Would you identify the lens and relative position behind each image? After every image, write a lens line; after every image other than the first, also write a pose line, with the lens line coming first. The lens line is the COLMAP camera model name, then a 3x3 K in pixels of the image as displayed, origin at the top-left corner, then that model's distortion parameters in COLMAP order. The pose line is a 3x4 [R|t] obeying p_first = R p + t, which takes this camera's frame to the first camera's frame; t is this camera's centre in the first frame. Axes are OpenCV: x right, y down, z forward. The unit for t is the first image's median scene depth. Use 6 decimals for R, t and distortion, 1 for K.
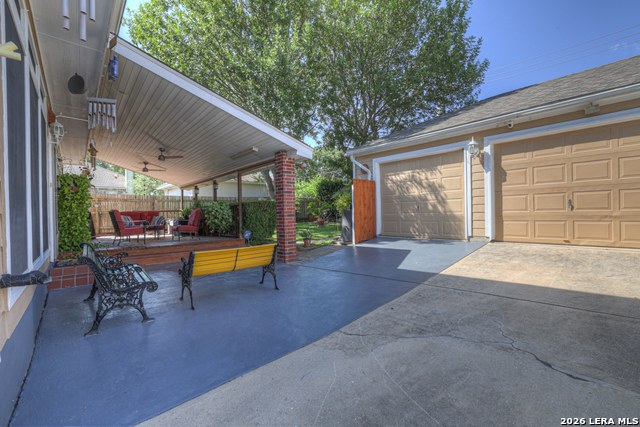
lens RADIAL K [[274.6, 0, 317.9], [0, 274.6, 214.2], [0, 0, 1]] dist [-0.050114, 0.019555]
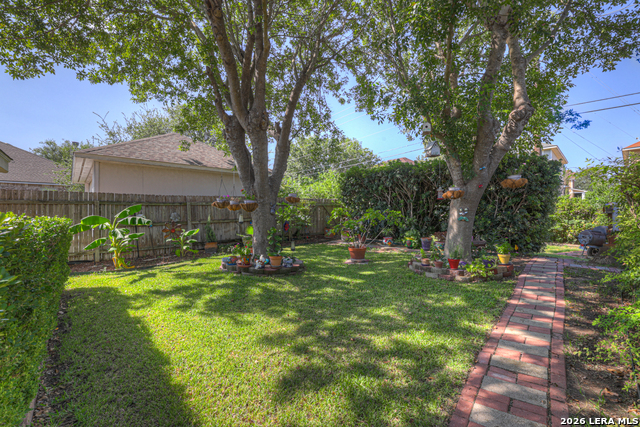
lens RADIAL K [[274.6, 0, 317.9], [0, 274.6, 214.2], [0, 0, 1]] dist [-0.050114, 0.019555]
pose [[0.999860, 0.009968, -0.013433, -0.097825], [-0.010129, 0.999877, -0.011951, -0.050736], [0.013312, 0.012085, 0.999838, 1.032396]]
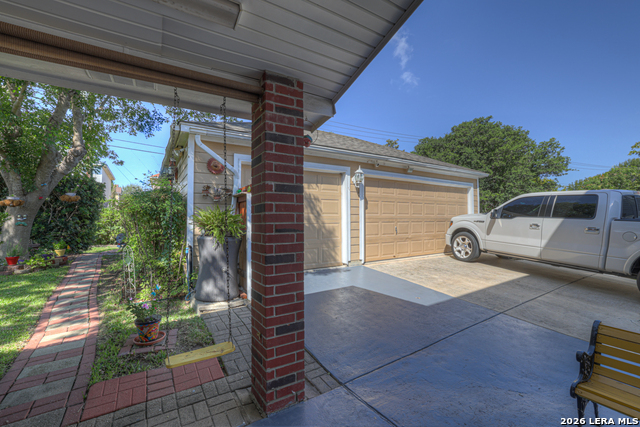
lens RADIAL K [[274.6, 0, 317.9], [0, 274.6, 214.2], [0, 0, 1]] dist [-0.050114, 0.019555]
pose [[0.185531, 0.046703, 0.981528, -0.357469], [0.007628, 0.998771, -0.048966, -0.033667], [-0.982609, 0.016572, 0.184946, 0.701278]]
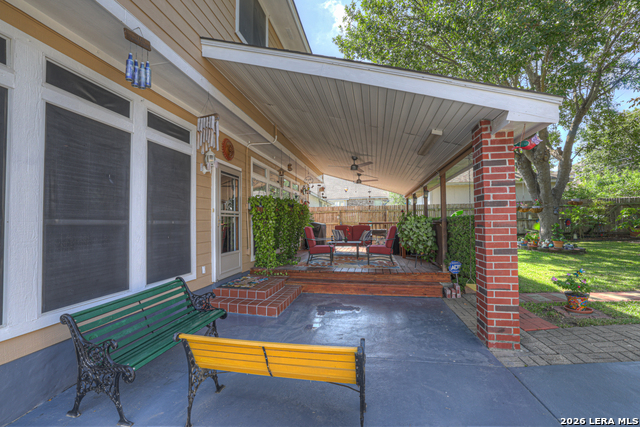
lens RADIAL K [[274.6, 0, 317.9], [0, 274.6, 214.2], [0, 0, 1]] dist [-0.050114, 0.019555]
pose [[0.593589, -0.008291, -0.804726, 0.068181], [-0.002438, 0.999924, -0.012101, -0.042691], [0.804765, 0.009144, 0.593523, 0.359563]]
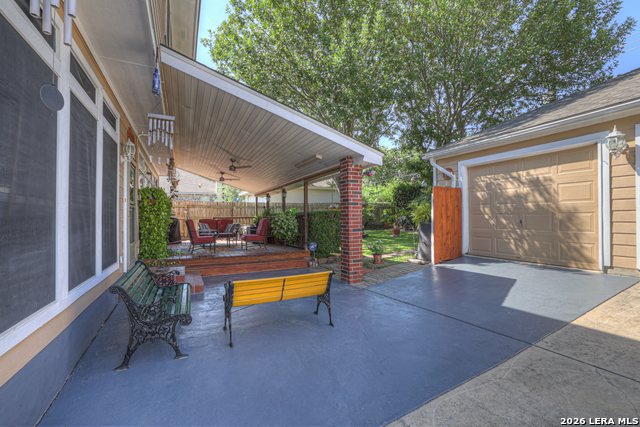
lens RADIAL K [[274.6, 0, 317.9], [0, 274.6, 214.2], [0, 0, 1]] dist [-0.050114, 0.019555]
pose [[0.961356, 0.011563, -0.275066, 0.018064], [-0.014209, 0.999870, -0.007627, -0.029710], [0.274942, 0.011241, 0.961395, 0.093449]]
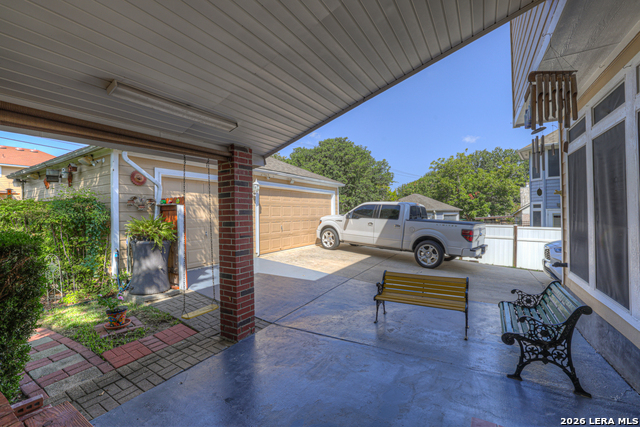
lens RADIAL K [[274.6, 0, 317.9], [0, 274.6, 214.2], [0, 0, 1]] dist [-0.050114, 0.019555]
pose [[-0.275690, 0.027040, 0.960866, -0.576041], [0.027372, 0.999420, -0.020272, -0.055288], [-0.960857, 0.020712, -0.276270, 0.786963]]
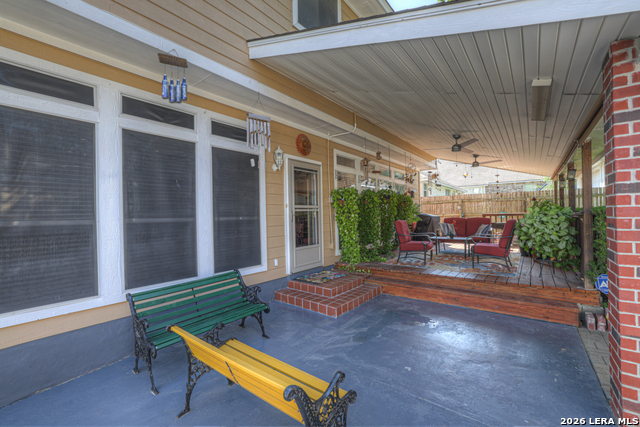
lens RADIAL K [[274.6, 0, 317.9], [0, 274.6, 214.2], [0, 0, 1]] dist [-0.050114, 0.019555]
pose [[0.157773, 0.017092, -0.987327, 0.078481], [0.015807, 0.999678, 0.019832, -0.049532], [0.987349, -0.018736, 0.157452, 0.496122]]
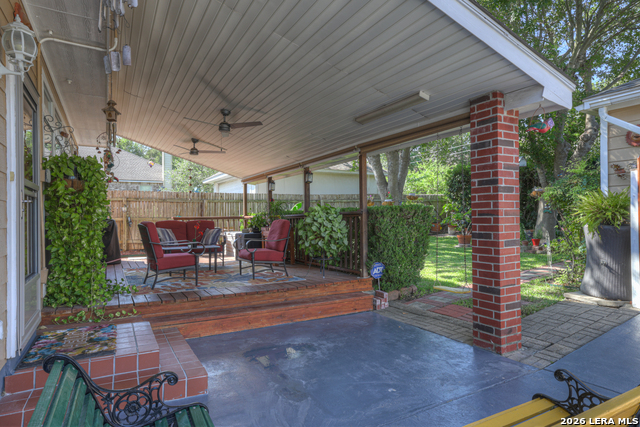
lens RADIAL K [[384.4, 0, 317.6], [0, 384.4, 214.4], [0, 0, 1]] dist [-0.020160, 0.033704]
pose [[0.972608, 0.009397, -0.232260, -0.200385], [-0.010474, 0.999939, -0.003405, -0.027688], [0.232214, 0.005744, 0.972648, 0.269311]]
